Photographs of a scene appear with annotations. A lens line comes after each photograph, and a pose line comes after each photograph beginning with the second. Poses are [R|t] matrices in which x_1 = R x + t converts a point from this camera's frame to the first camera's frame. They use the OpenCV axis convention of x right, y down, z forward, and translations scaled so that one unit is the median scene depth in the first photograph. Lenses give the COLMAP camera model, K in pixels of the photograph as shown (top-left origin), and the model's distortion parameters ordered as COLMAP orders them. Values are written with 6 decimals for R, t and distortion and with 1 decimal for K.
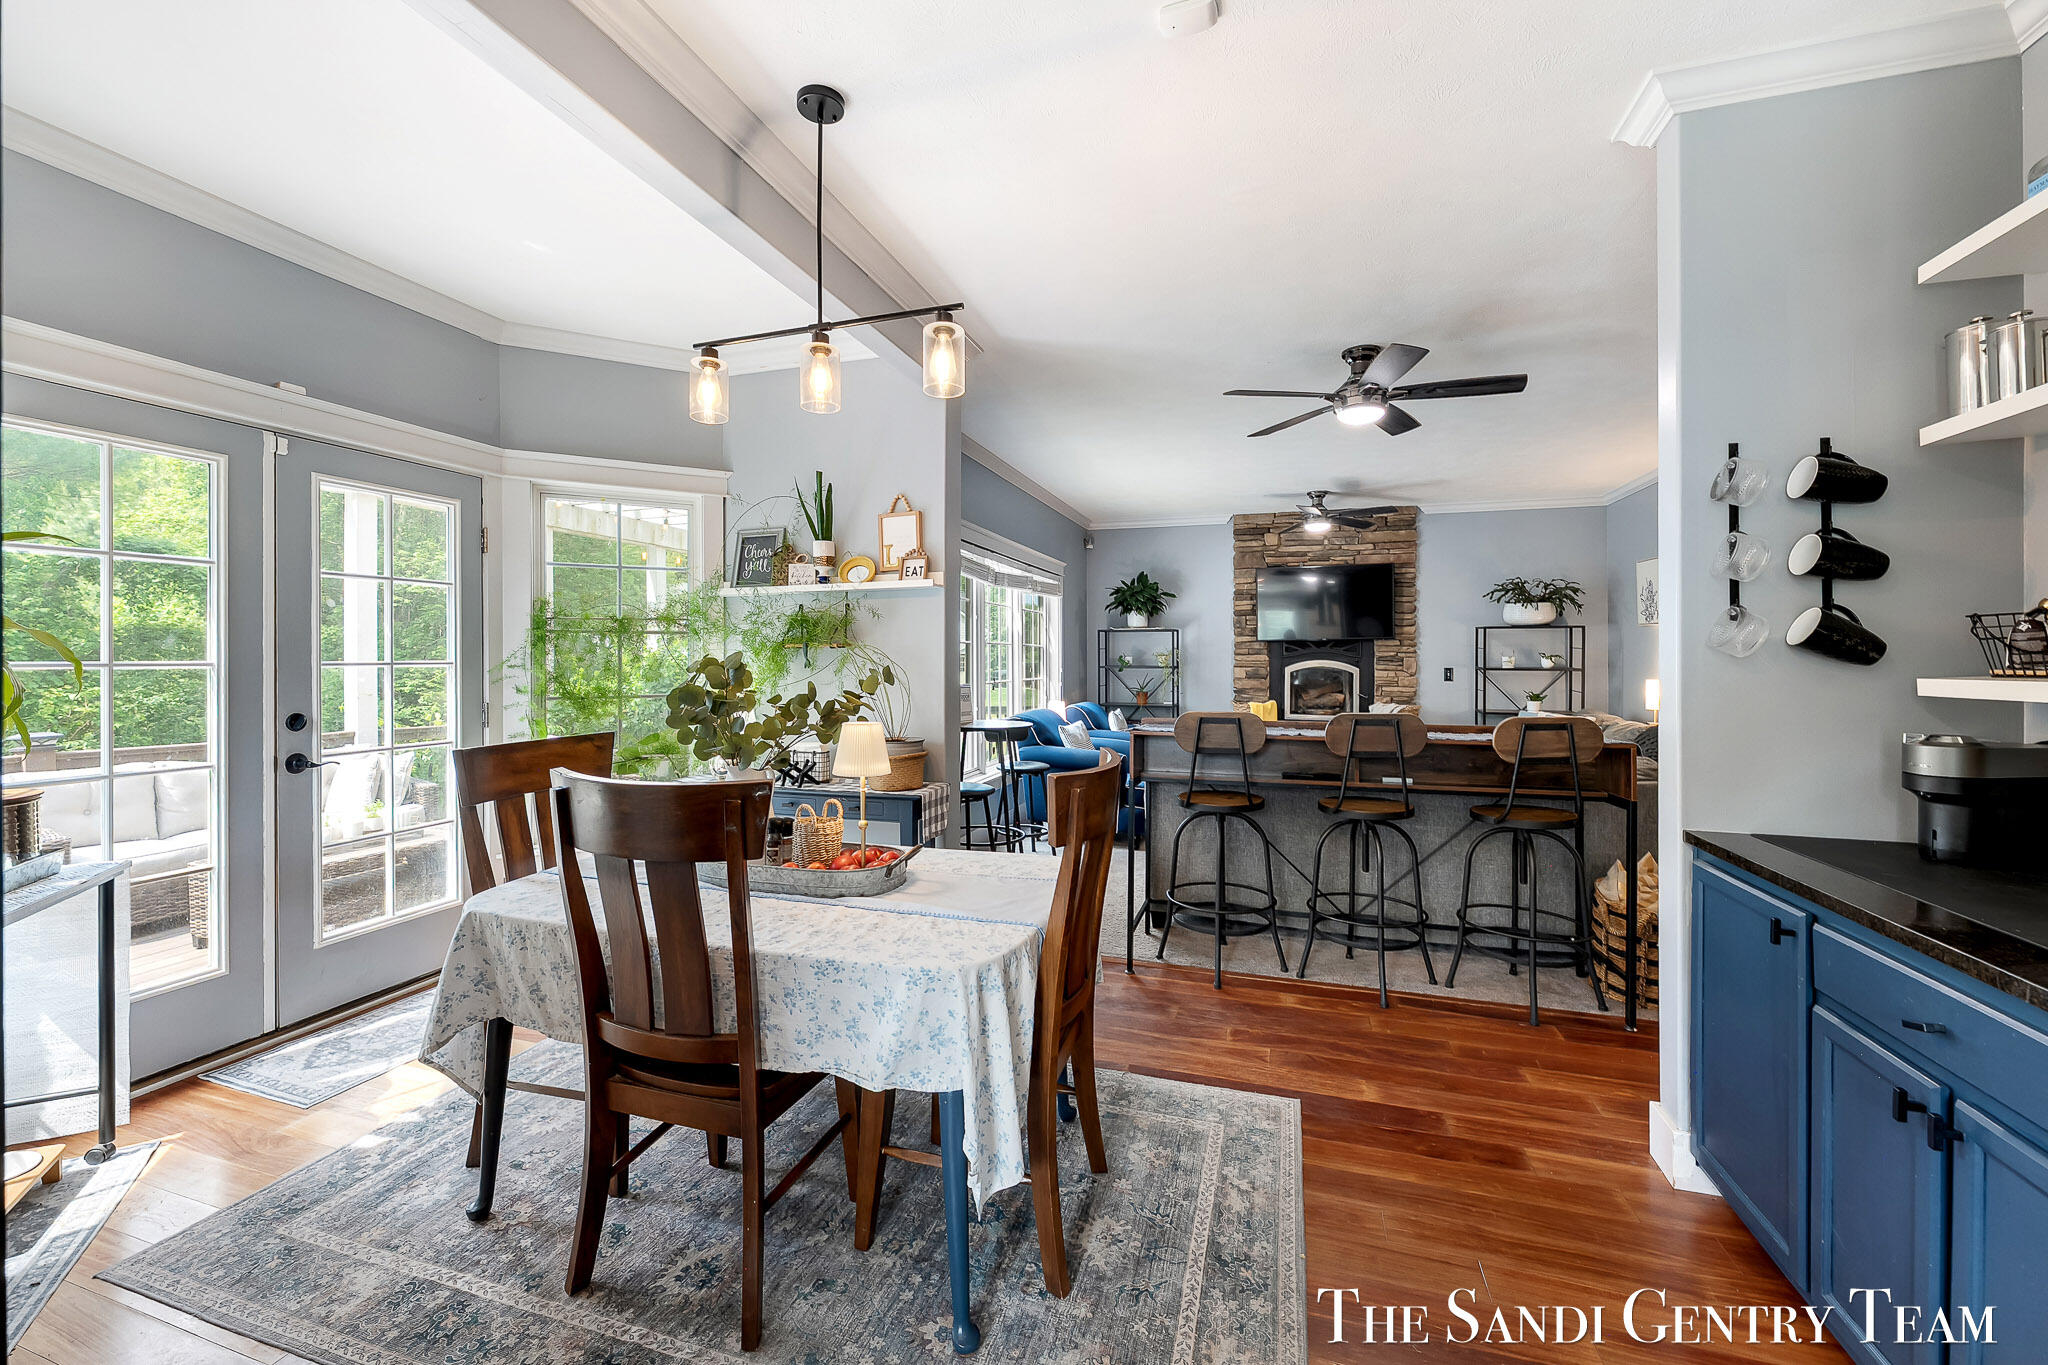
lens RADIAL K [[816.8, 0, 1017.7], [0, 816.8, 663.8], [0, 0, 1]] dist [0.000962, -0.000519]
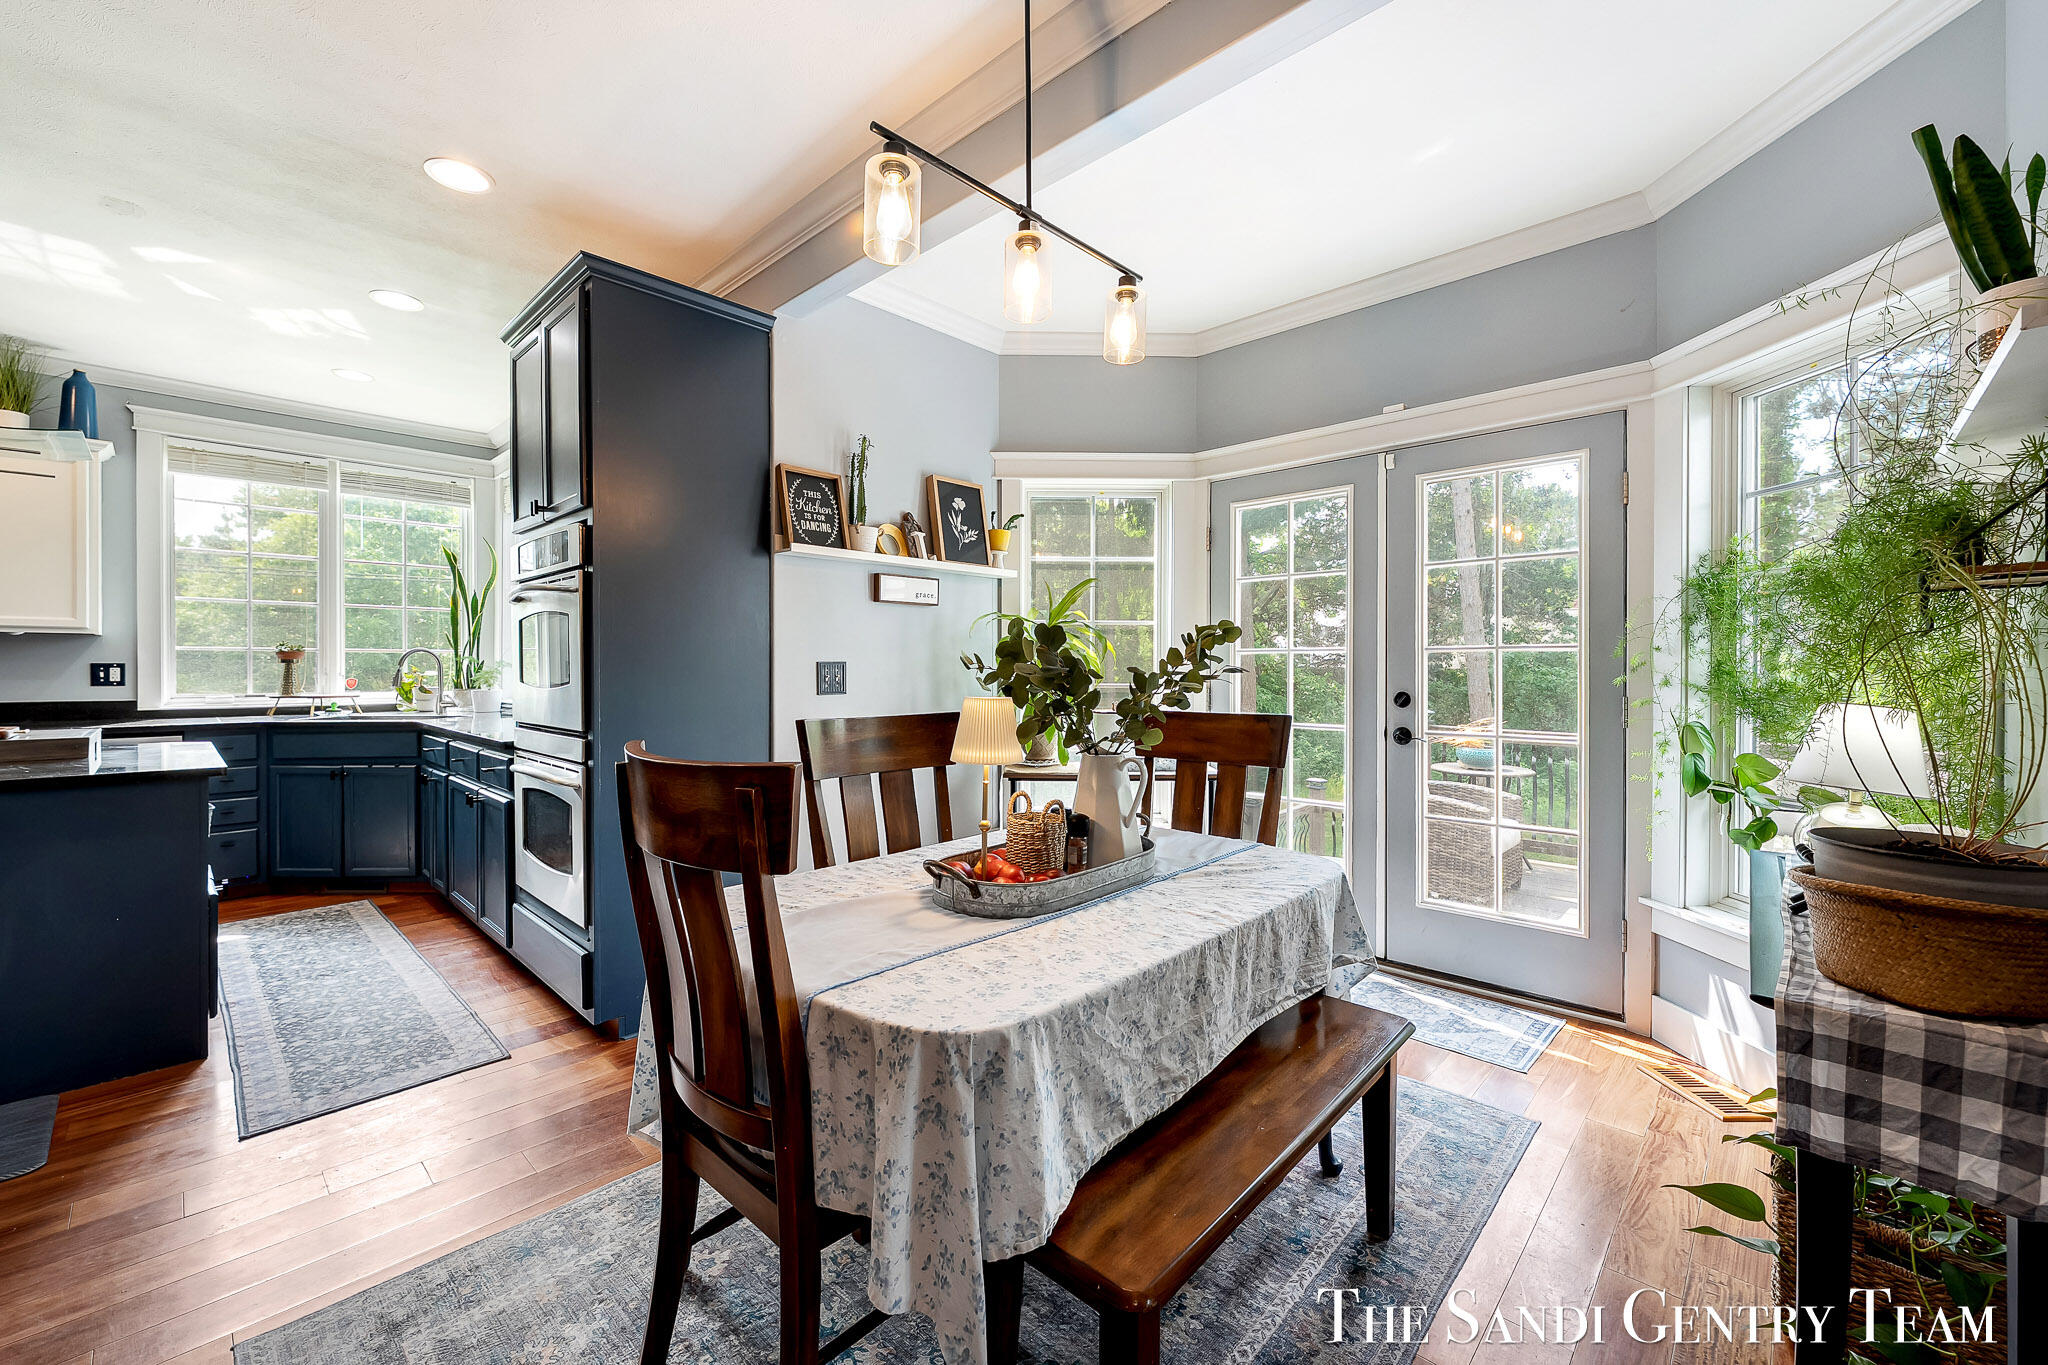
lens RADIAL K [[816.8, 0, 1013.6], [0, 816.8, 674.8], [0, 0, 1]] dist [0.000962, -0.000519]
pose [[-0.441480, 0.002310, -0.897268, 0.271176], [-0.010519, 0.999915, 0.007750, 0.024519], [0.897210, 0.012860, -0.441418, 0.733833]]
